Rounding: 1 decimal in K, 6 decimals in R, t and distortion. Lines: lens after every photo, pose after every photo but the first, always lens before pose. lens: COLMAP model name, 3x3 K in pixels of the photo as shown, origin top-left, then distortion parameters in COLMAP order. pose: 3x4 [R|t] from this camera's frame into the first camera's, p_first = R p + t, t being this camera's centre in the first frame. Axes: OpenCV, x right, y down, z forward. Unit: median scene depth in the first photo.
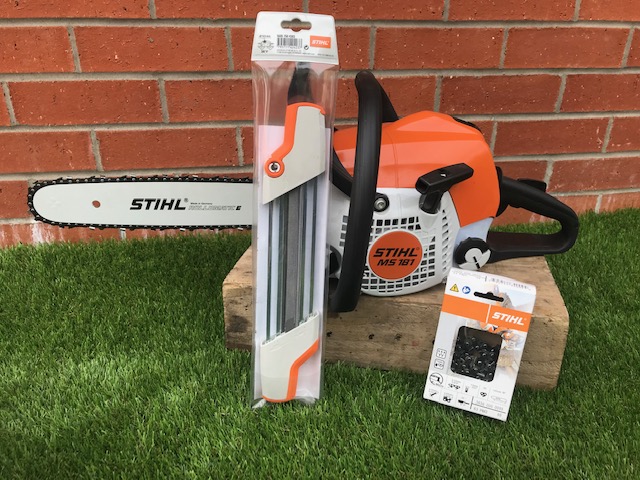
lens RADIAL K [[549.8, 0, 320.0], [0, 549.8, 240.0], [0, 0, 1]] dist [0.012010, 0.003812]
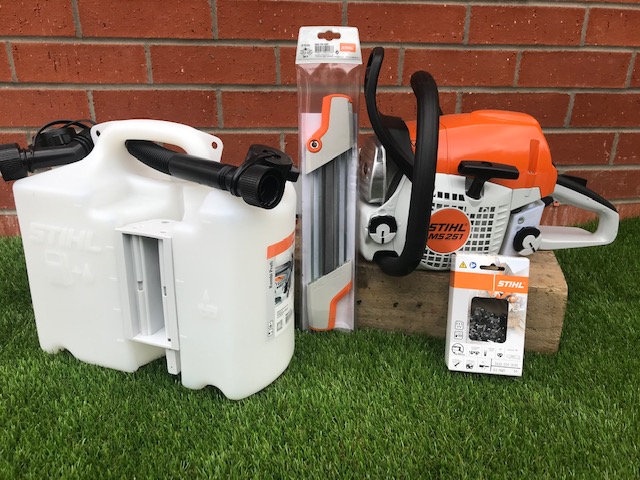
lens RADIAL K [[549.8, 0, 320.0], [0, 549.8, 240.0], [0, 0, 1]] dist [0.012010, 0.003812]
pose [[0.998733, 0.023097, -0.044706, -0.013939], [-0.025865, 0.997719, -0.062360, 0.091910], [0.043164, 0.063437, 0.997052, -0.135155]]
